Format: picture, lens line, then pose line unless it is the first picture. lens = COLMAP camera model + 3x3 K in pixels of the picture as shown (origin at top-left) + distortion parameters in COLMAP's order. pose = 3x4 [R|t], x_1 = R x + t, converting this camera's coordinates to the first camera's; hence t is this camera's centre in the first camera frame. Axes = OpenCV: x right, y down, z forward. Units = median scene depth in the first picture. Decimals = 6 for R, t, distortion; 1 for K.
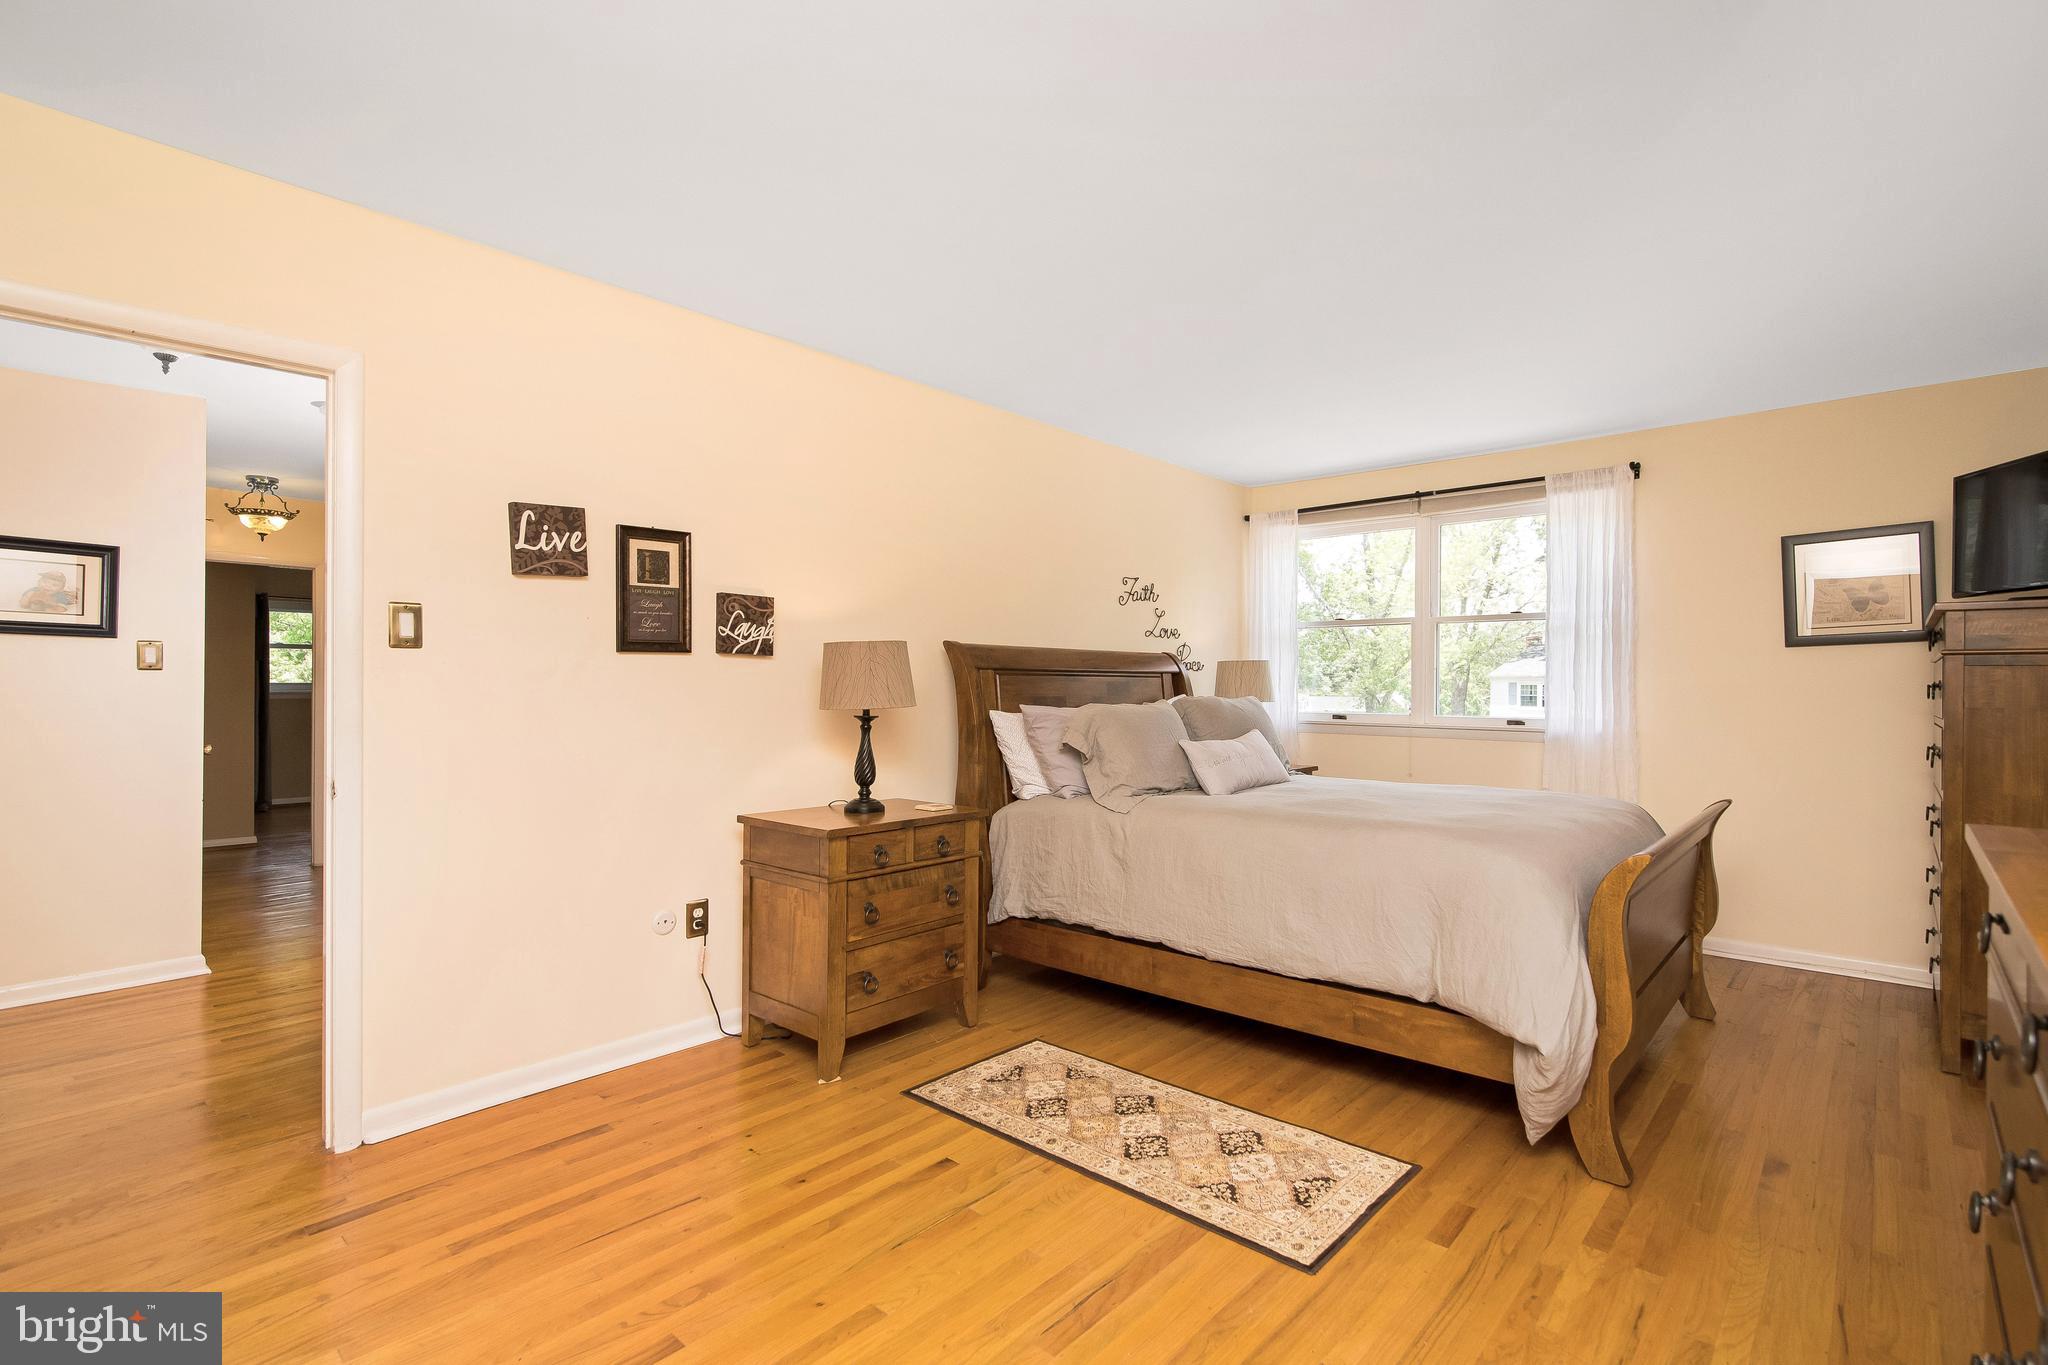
lens RADIAL K [[947.3, 0, 1028.1], [0, 947.3, 679.6], [0, 0, 1]] dist [-0.001403, 0.000027]
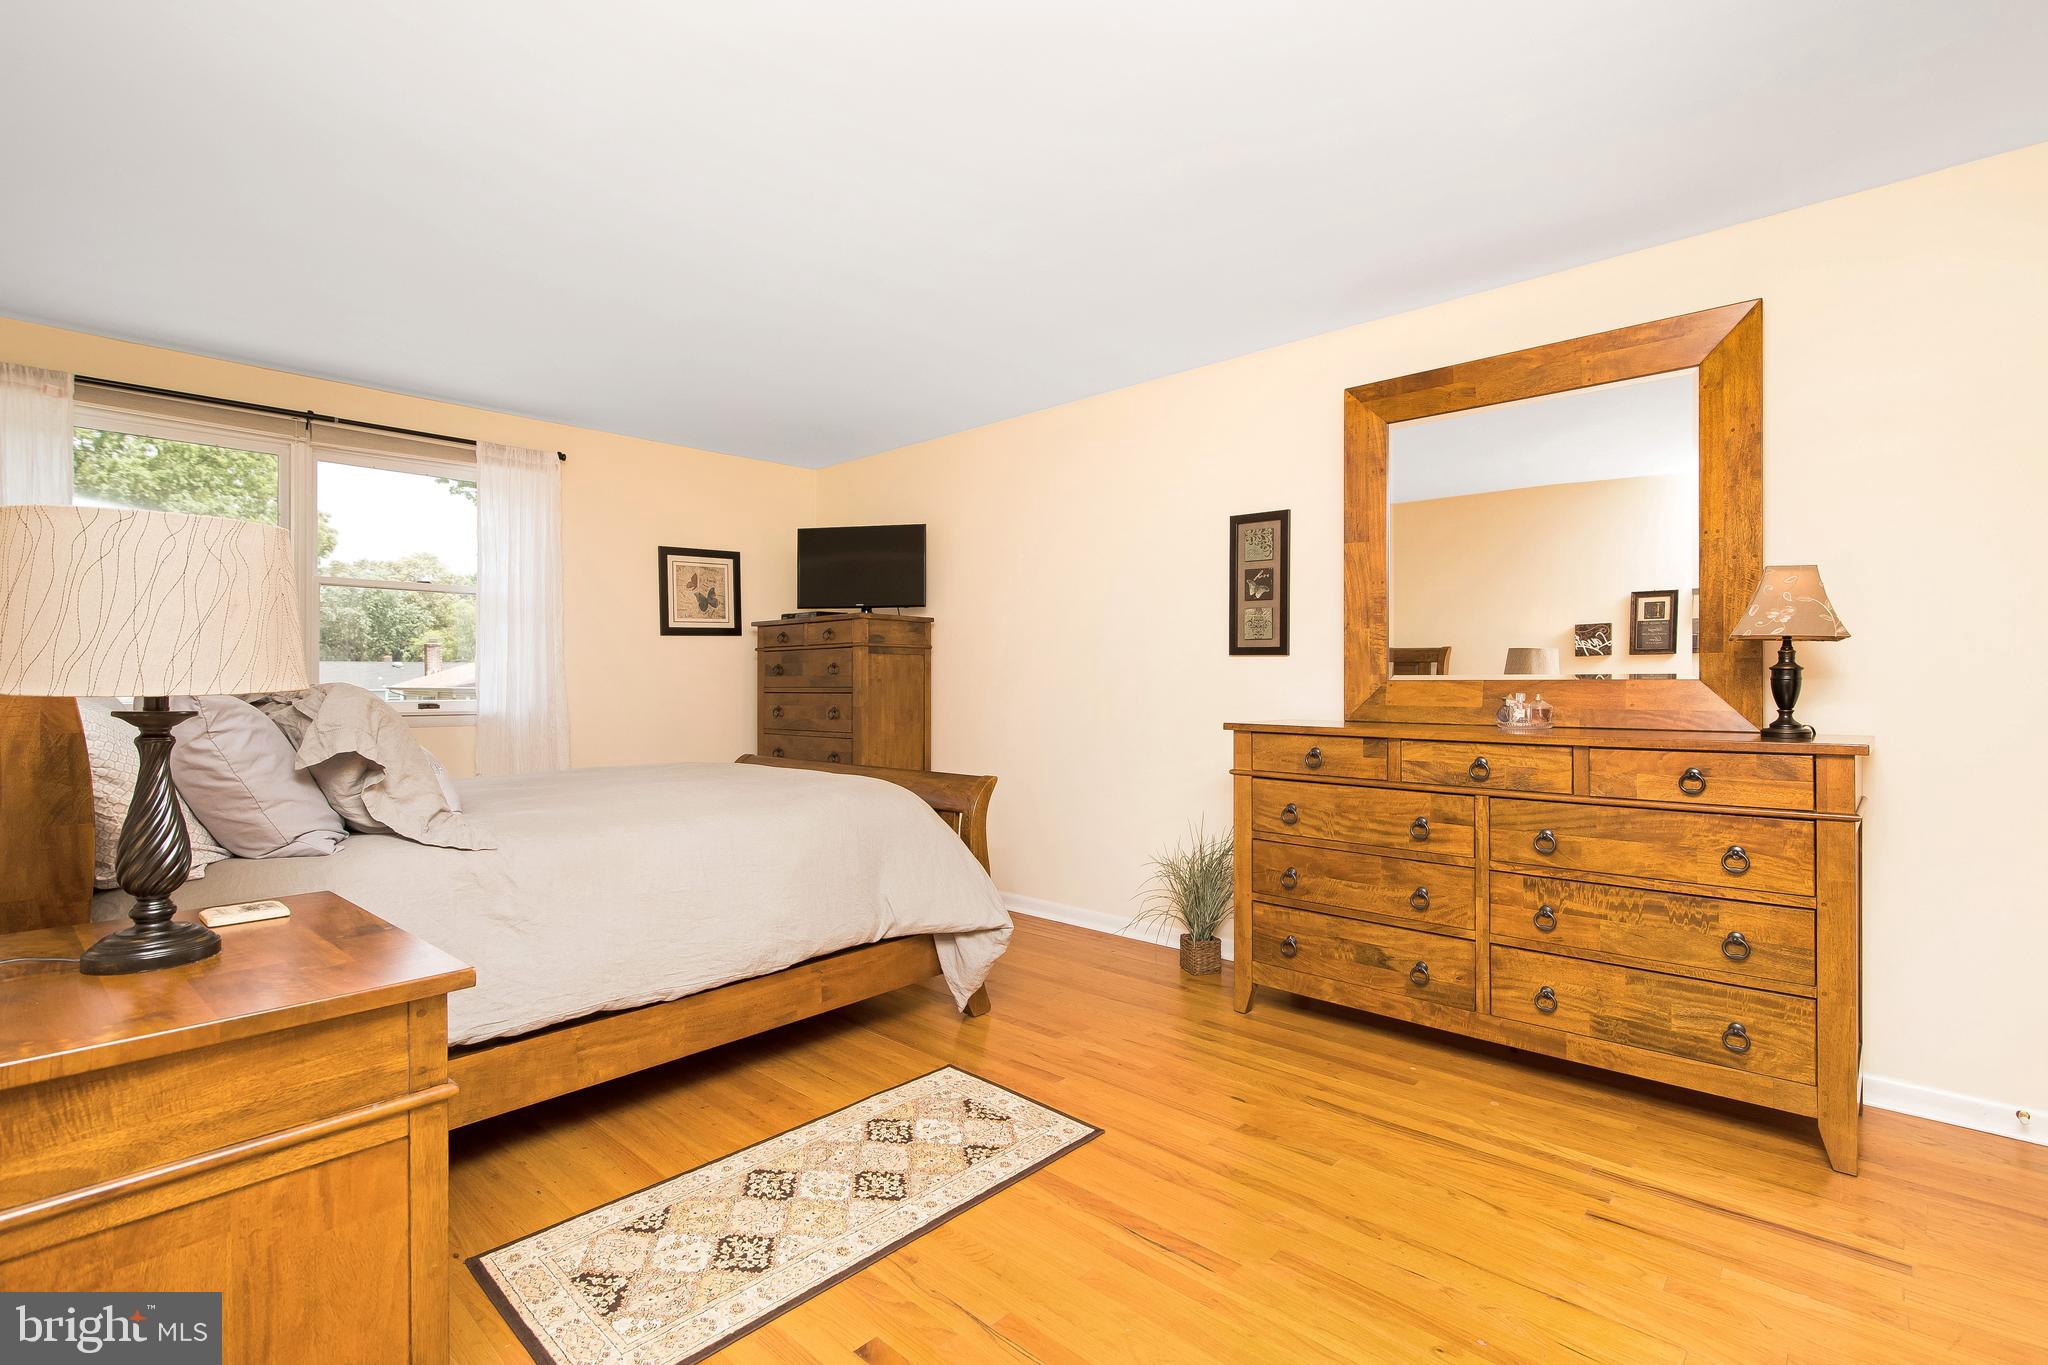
lens RADIAL K [[947.3, 0, 1028.1], [0, 947.3, 679.6], [0, 0, 1]] dist [-0.001403, 0.000027]
pose [[0.018718, -0.003091, 0.999820, -0.648502], [-0.003949, 0.999987, 0.003165, 0.026667], [-0.999817, -0.004008, 0.018706, 0.753219]]
